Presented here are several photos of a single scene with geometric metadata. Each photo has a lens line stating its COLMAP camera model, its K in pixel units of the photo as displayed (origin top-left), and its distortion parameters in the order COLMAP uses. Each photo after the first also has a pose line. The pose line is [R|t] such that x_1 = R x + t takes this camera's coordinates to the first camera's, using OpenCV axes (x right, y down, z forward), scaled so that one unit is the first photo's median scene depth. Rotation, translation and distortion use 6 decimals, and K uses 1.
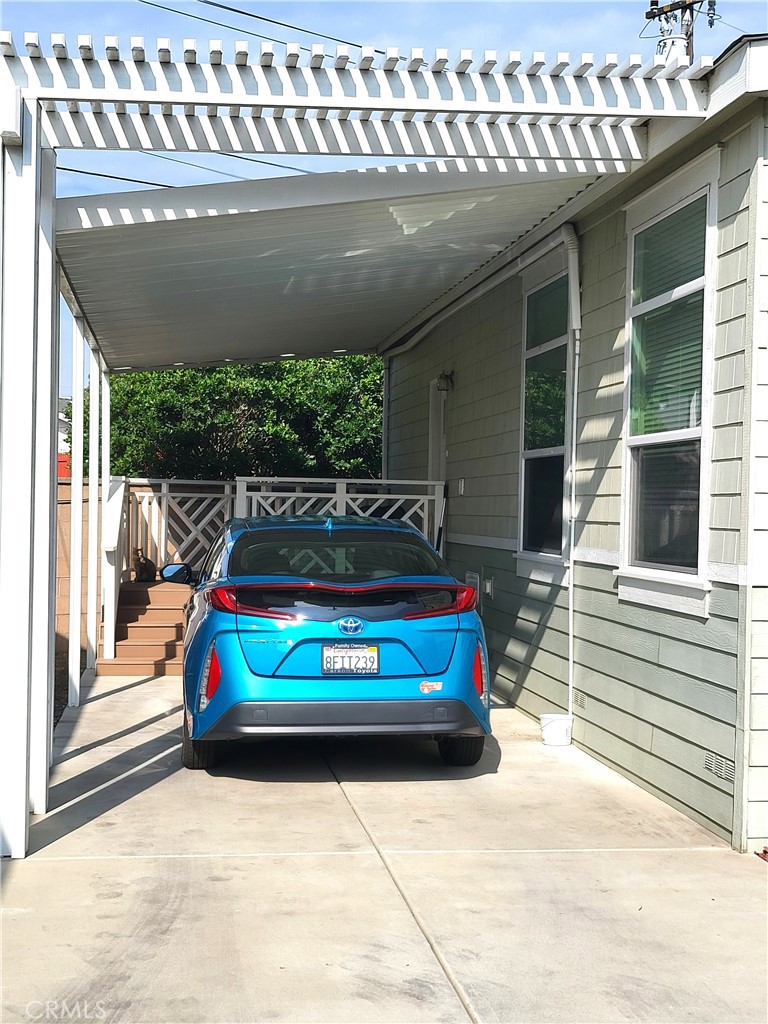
lens RADIAL K [[1410.1, 0, 384.0], [0, 1410.1, 512.0], [0, 0, 1]] dist [0.049434, 0.002750]
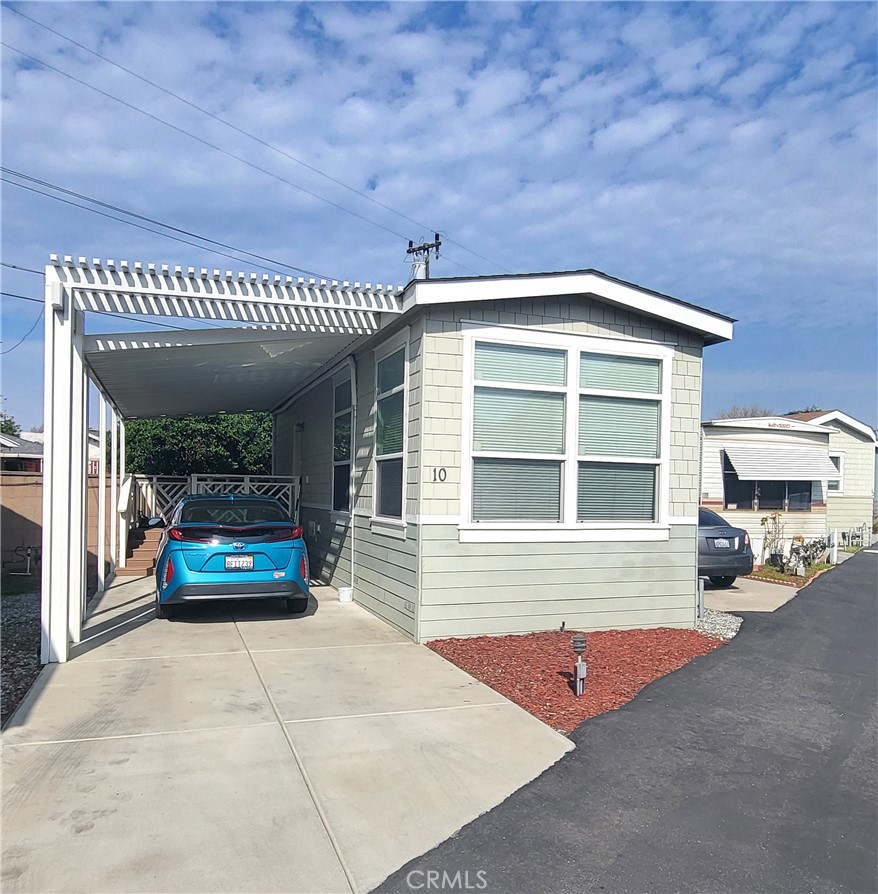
lens RADIAL K [[716.5, 0, 441.2], [0, 716.5, 490.8], [0, 0, 1]] dist [-0.000632, 0.011798]
pose [[0.977412, -0.000423, 0.211345, 0.041097], [0.000834, 0.999998, -0.001859, 0.001464], [-0.211343, 0.001993, 0.977410, -0.086896]]
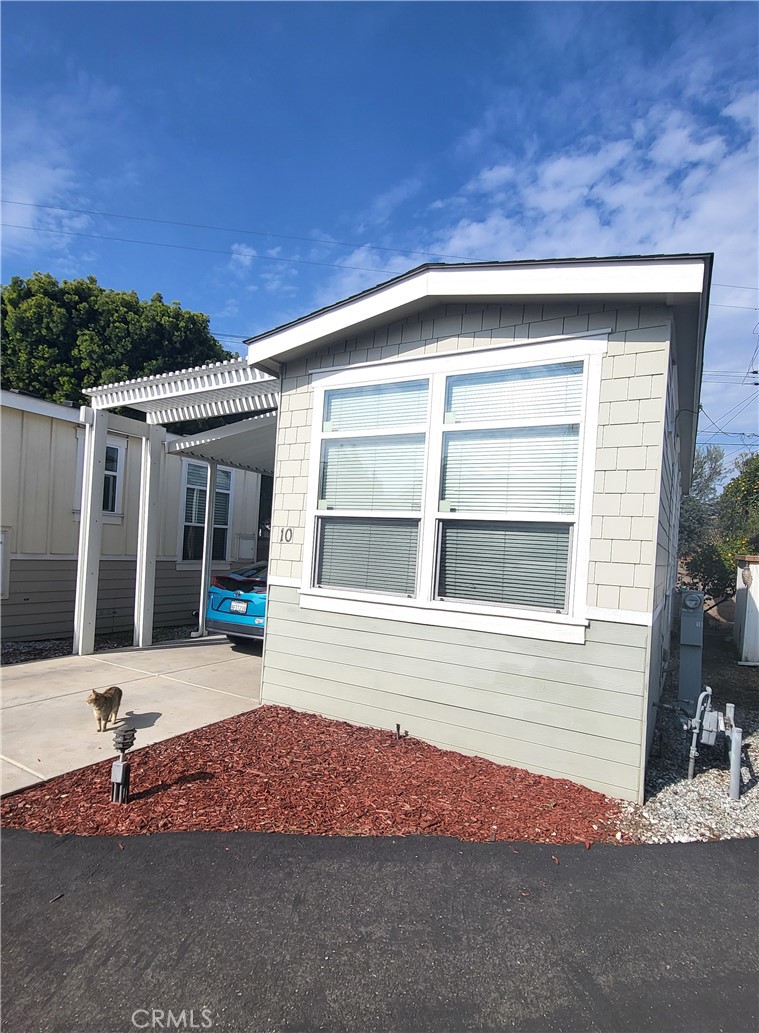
lens RADIAL K [[533.5, 0, 381.1], [0, 533.5, 544.5], [0, 0, 1]] dist [0.001609, 0.000167]
pose [[0.790400, 0.022368, -0.612183, 0.732668], [-0.044867, 0.998763, -0.021435, -0.000254], [0.610946, 0.044409, 0.790426, 0.359625]]
